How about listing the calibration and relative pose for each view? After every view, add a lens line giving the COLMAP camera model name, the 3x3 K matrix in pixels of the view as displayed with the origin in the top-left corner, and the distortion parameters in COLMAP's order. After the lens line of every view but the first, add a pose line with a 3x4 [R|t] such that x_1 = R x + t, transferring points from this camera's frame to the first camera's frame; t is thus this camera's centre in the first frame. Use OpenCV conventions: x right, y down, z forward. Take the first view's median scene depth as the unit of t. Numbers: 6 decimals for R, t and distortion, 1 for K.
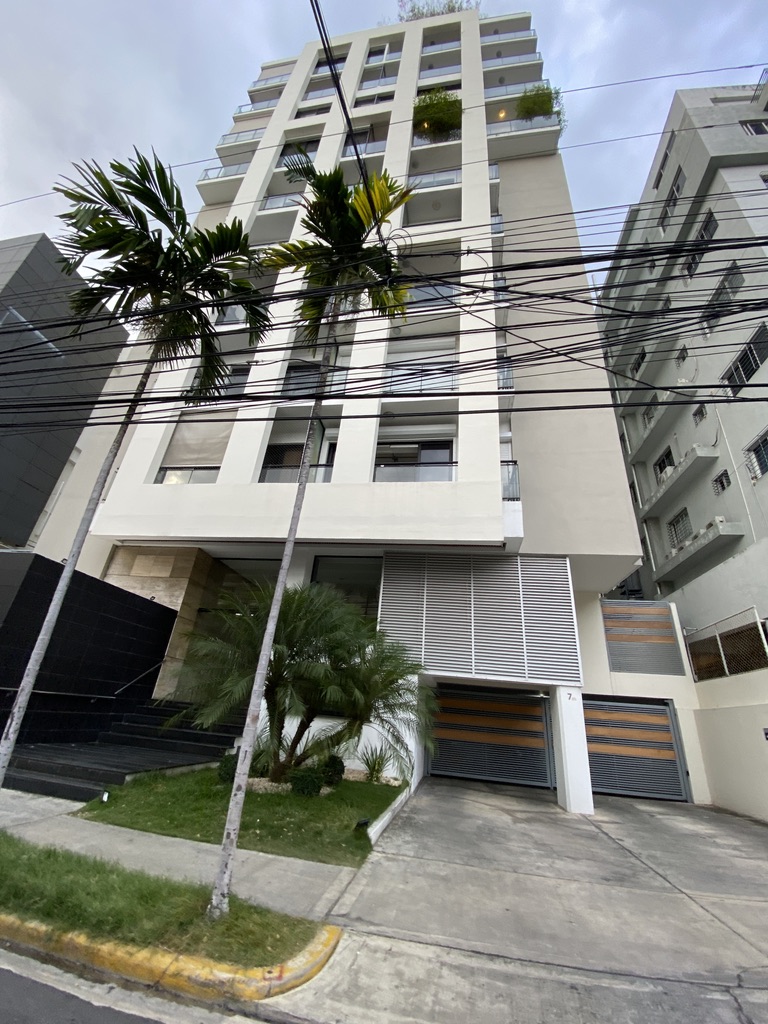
lens RADIAL K [[414.6, 0, 384.0], [0, 414.6, 512.0], [0, 0, 1]] dist [0.000968, -0.007892]
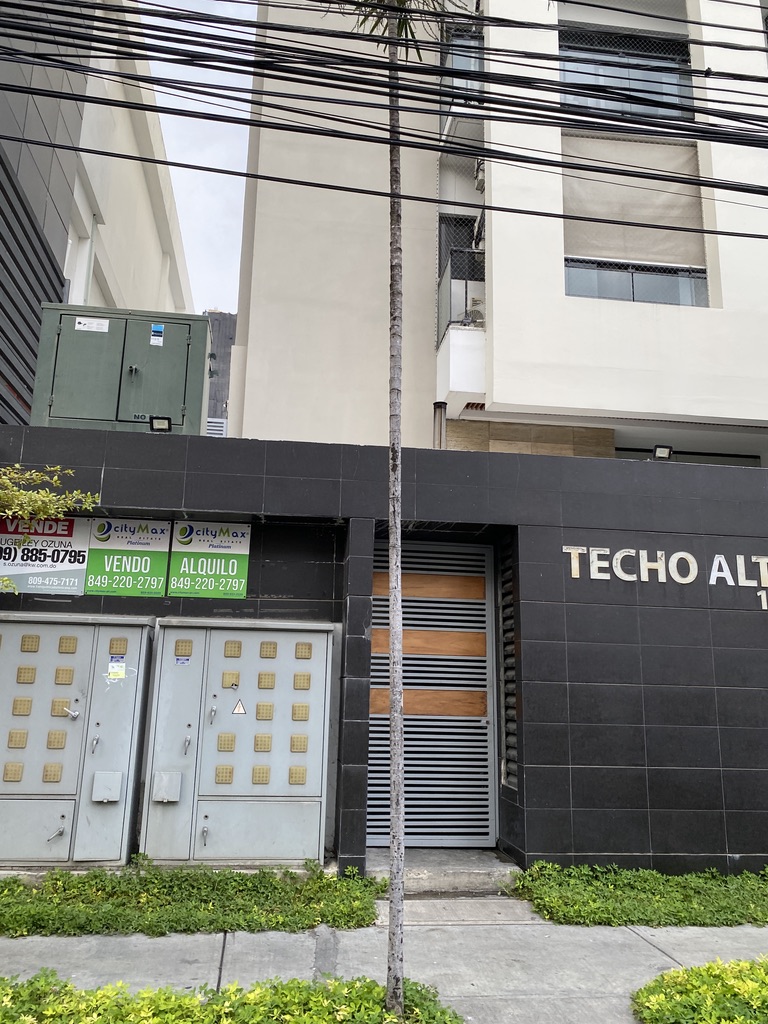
lens RADIAL K [[773.8, 0, 384.0], [0, 773.8, 512.0], [0, 0, 1]] dist [0.110526, -0.150660]
pose [[0.956404, 0.004035, 0.292020, -1.005926], [-0.074629, 0.970084, 0.231013, -0.018161], [-0.282352, -0.242735, 0.928093, 0.158805]]
